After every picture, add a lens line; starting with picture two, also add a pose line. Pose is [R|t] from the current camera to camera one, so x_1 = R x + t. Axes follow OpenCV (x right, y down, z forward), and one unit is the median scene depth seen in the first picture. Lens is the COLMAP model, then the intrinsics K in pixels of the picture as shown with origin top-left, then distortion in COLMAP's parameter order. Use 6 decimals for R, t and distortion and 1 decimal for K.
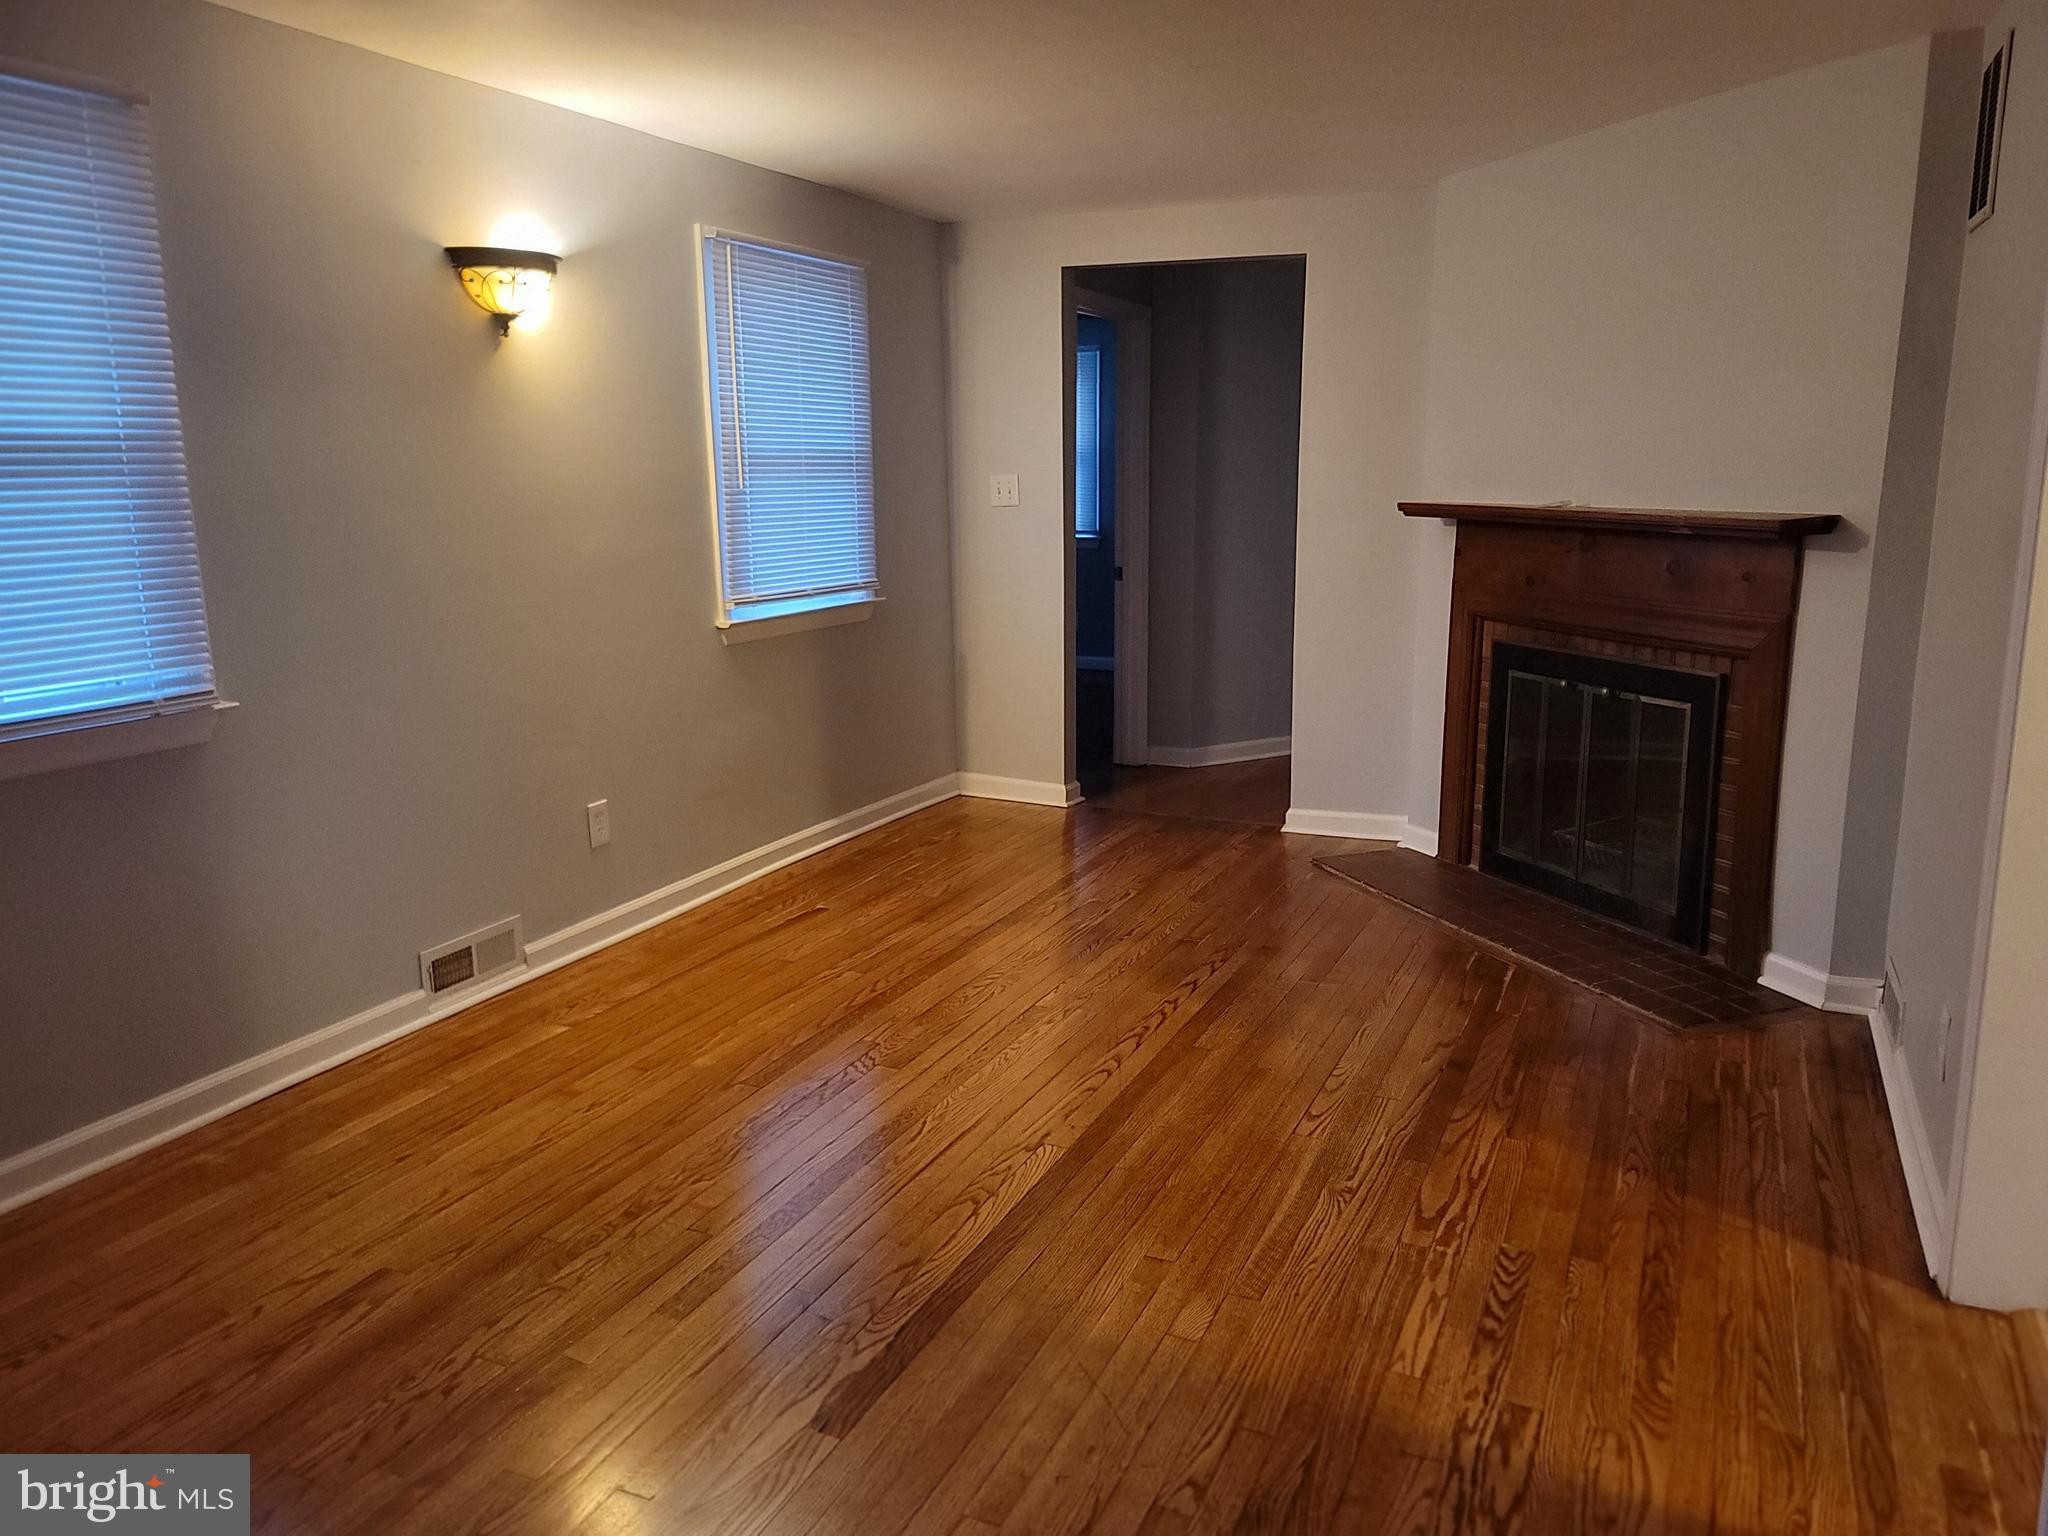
lens RADIAL K [[1510.9, 0, 1023.4], [0, 1510.9, 758.9], [0, 0, 1]] dist [0.062259, -0.051335]
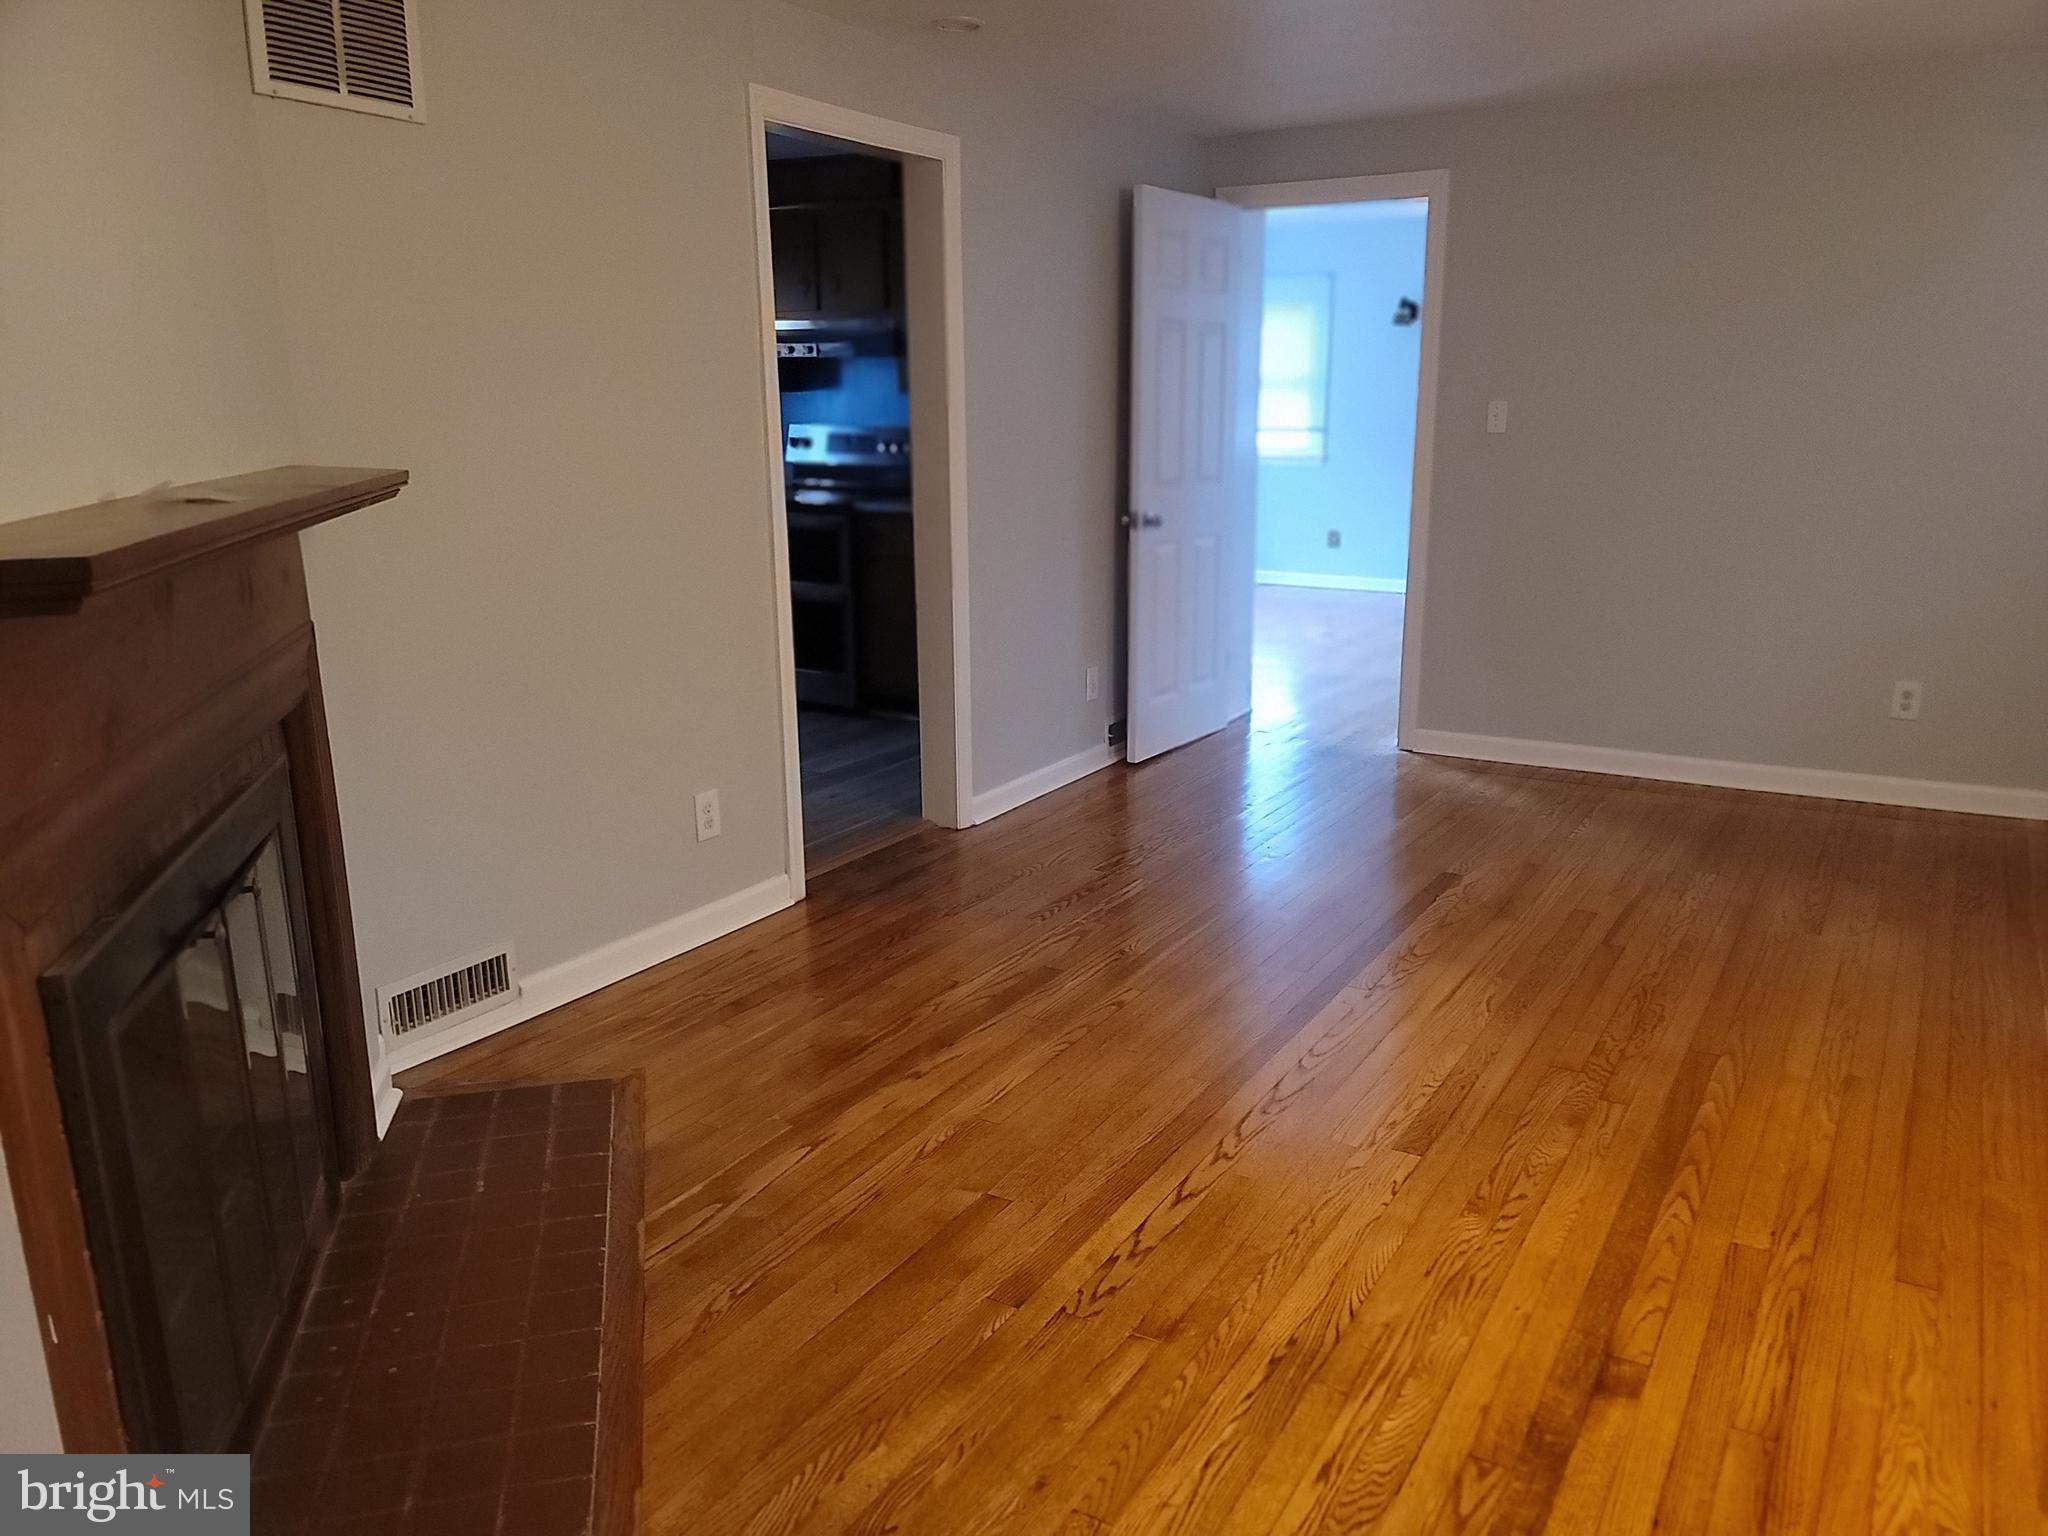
lens RADIAL K [[1510.9, 0, 1031.8], [0, 1510.9, 781.6], [0, 0, 1]] dist [0.062259, -0.051335]
pose [[-0.993477, -0.018803, 0.112473, 0.109440], [0.031600, 0.902290, 0.429970, -0.300896], [-0.109568, 0.430719, -0.895810, 1.555929]]
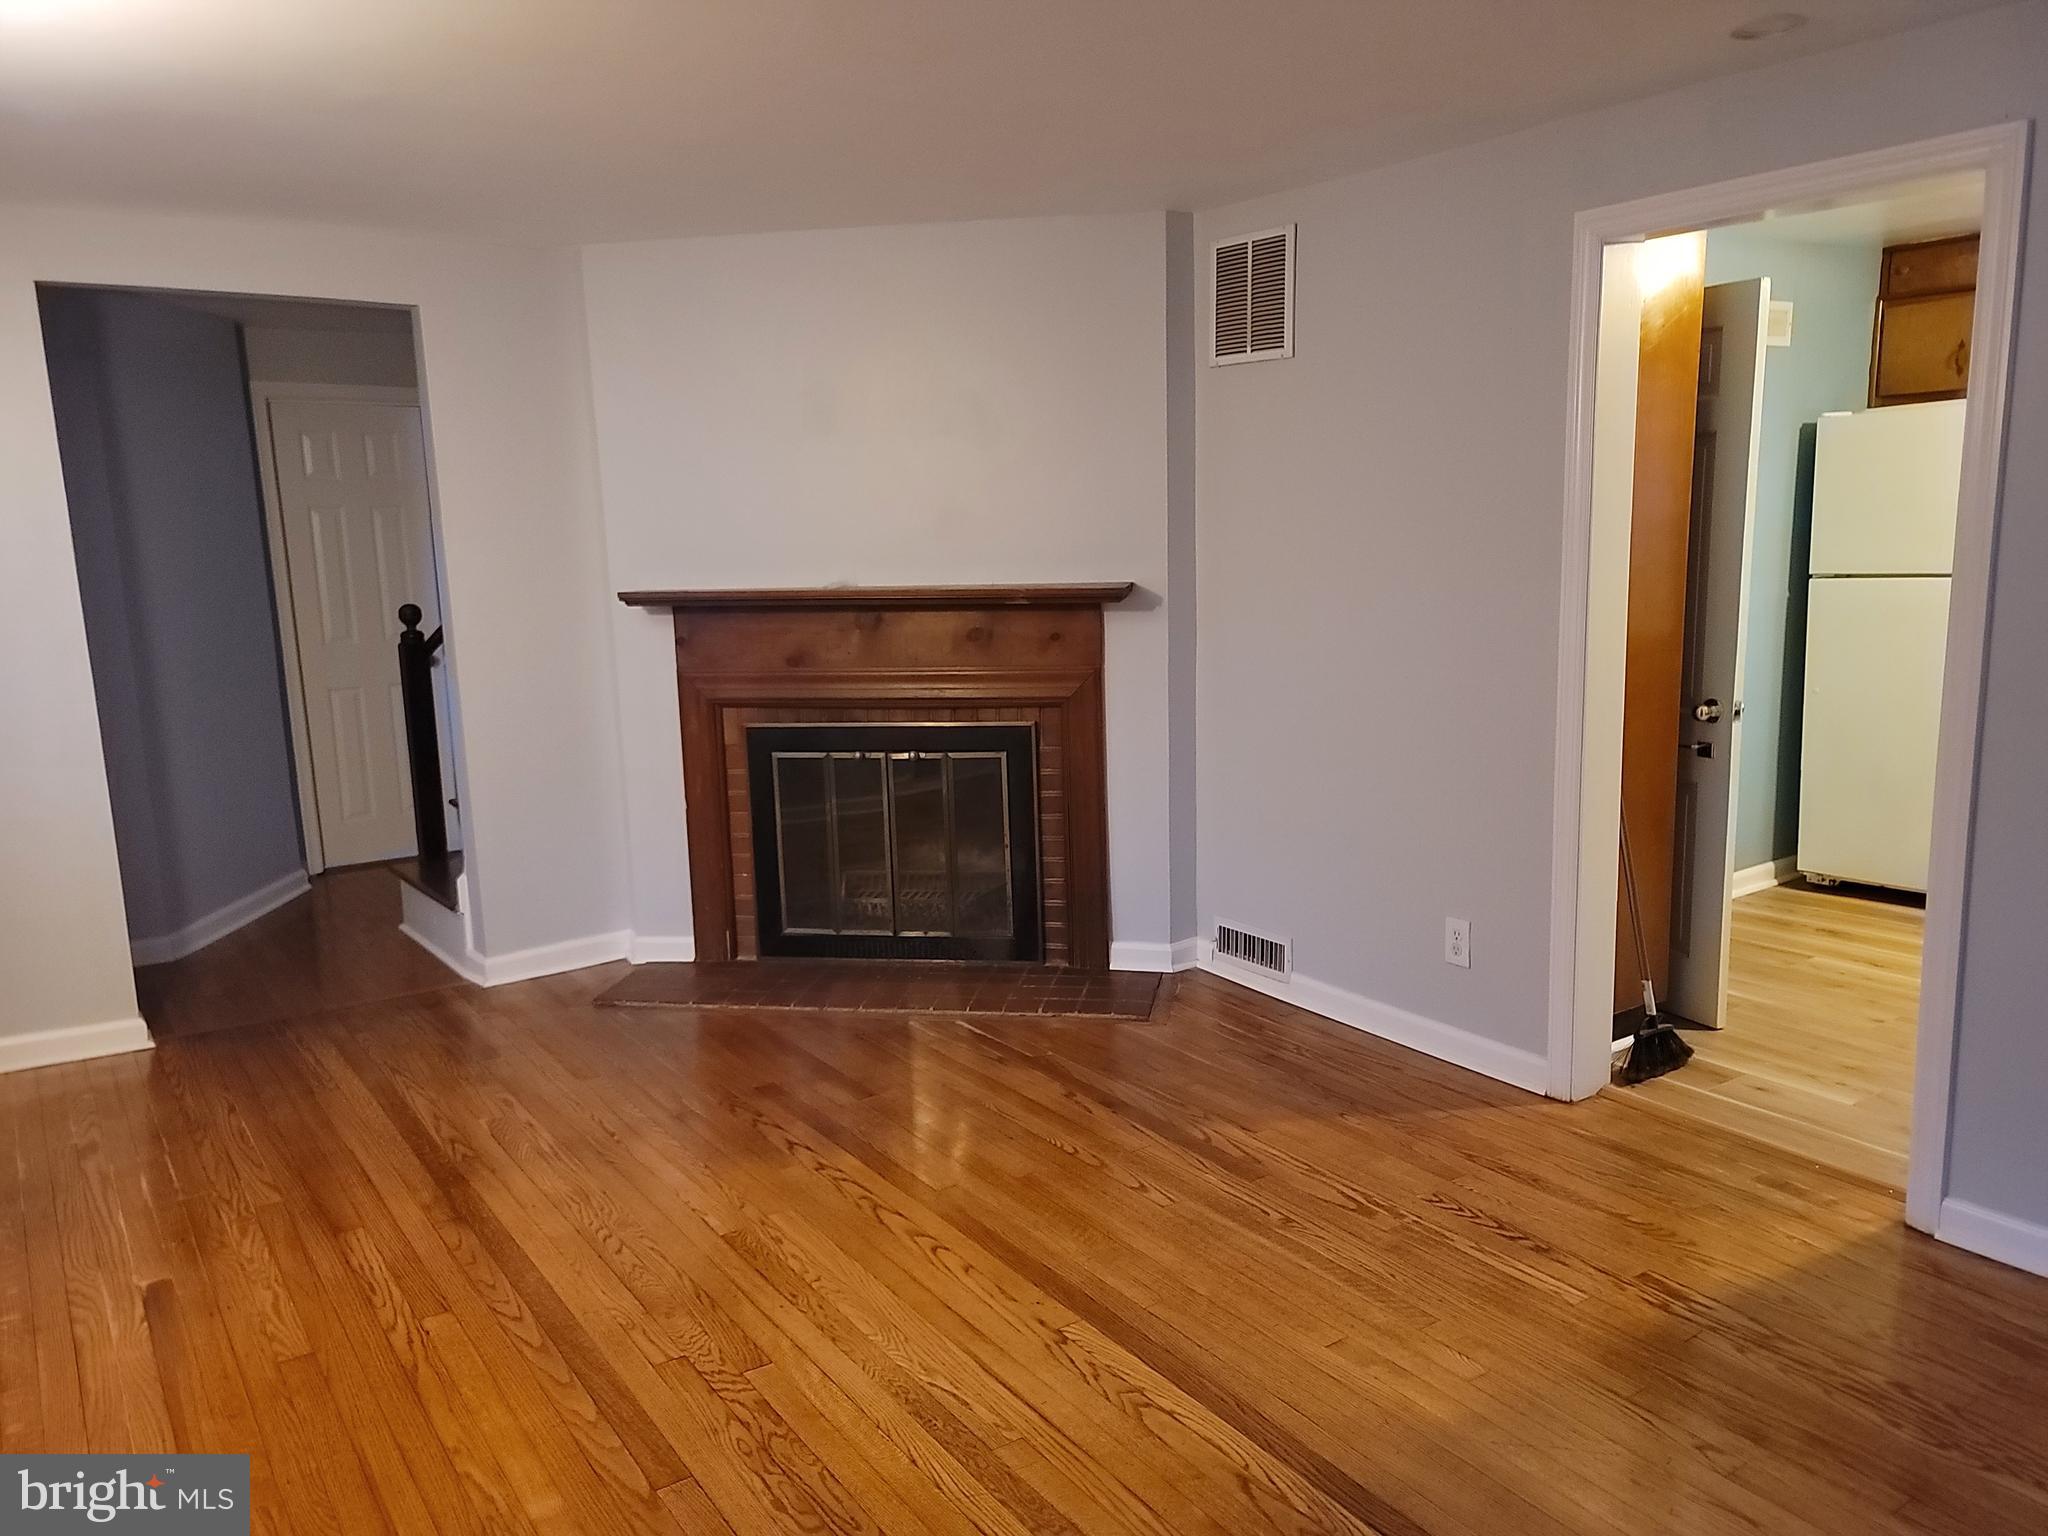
lens RADIAL K [[1510.9, 0, 1082.2], [0, 1510.9, 776.5], [0, 0, 1]] dist [0.062259, -0.051335]
pose [[0.501948, -0.156280, 0.850662, -0.531449], [0.188701, 0.979634, 0.068628, -0.090665], [-0.844062, 0.126073, 0.521215, 0.387983]]
